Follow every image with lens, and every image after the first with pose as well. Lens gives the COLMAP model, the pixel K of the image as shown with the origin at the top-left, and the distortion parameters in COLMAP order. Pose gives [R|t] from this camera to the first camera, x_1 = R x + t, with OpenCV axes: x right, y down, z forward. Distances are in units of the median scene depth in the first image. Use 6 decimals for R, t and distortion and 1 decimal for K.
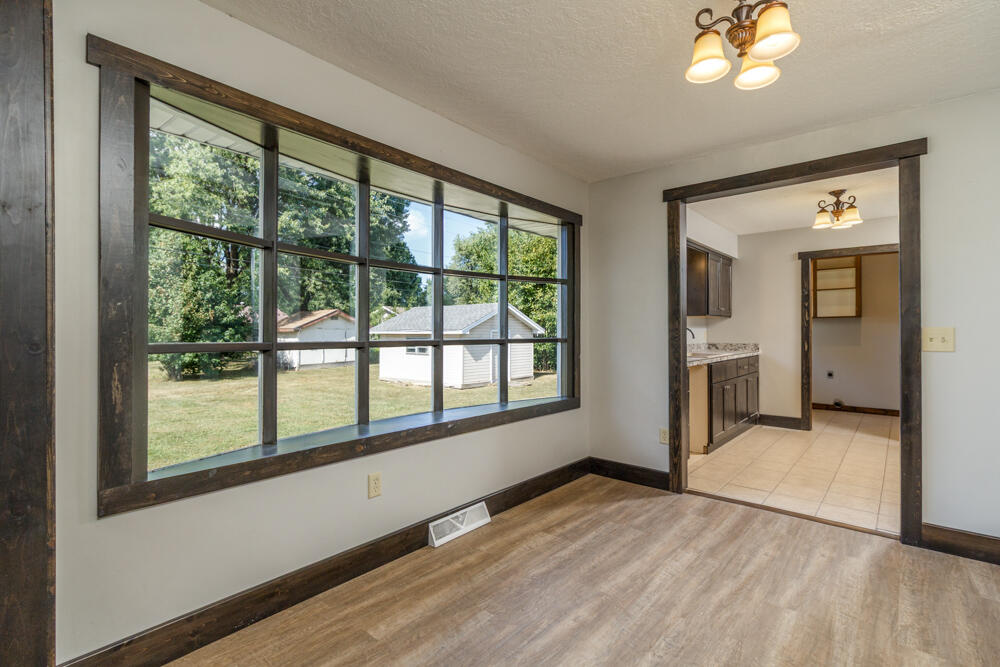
lens RADIAL K [[461.0, 0, 497.5], [0, 461.0, 328.9], [0, 0, 1]] dist [0.001605, 0.000200]
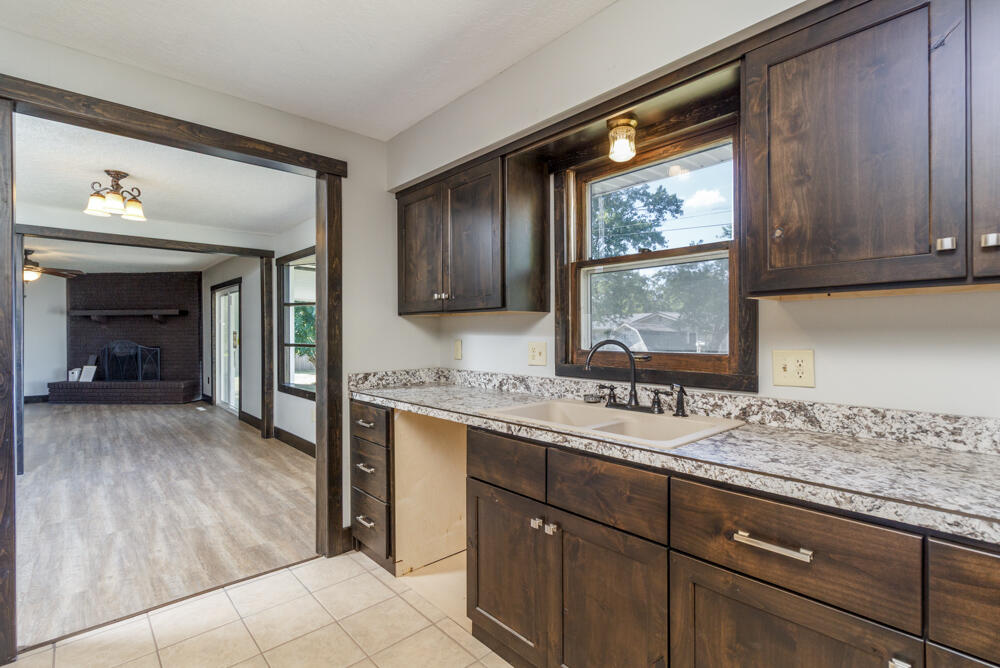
lens RADIAL K [[471.9, 0, 493.3], [0, 471.9, 330.5], [0, 0, 1]] dist [0.001635, 0.000763]
pose [[-0.120603, -0.002573, -0.992697, 1.434363], [0.005875, 0.999977, -0.003306, -0.018956], [0.992683, -0.006231, -0.120585, 1.726991]]
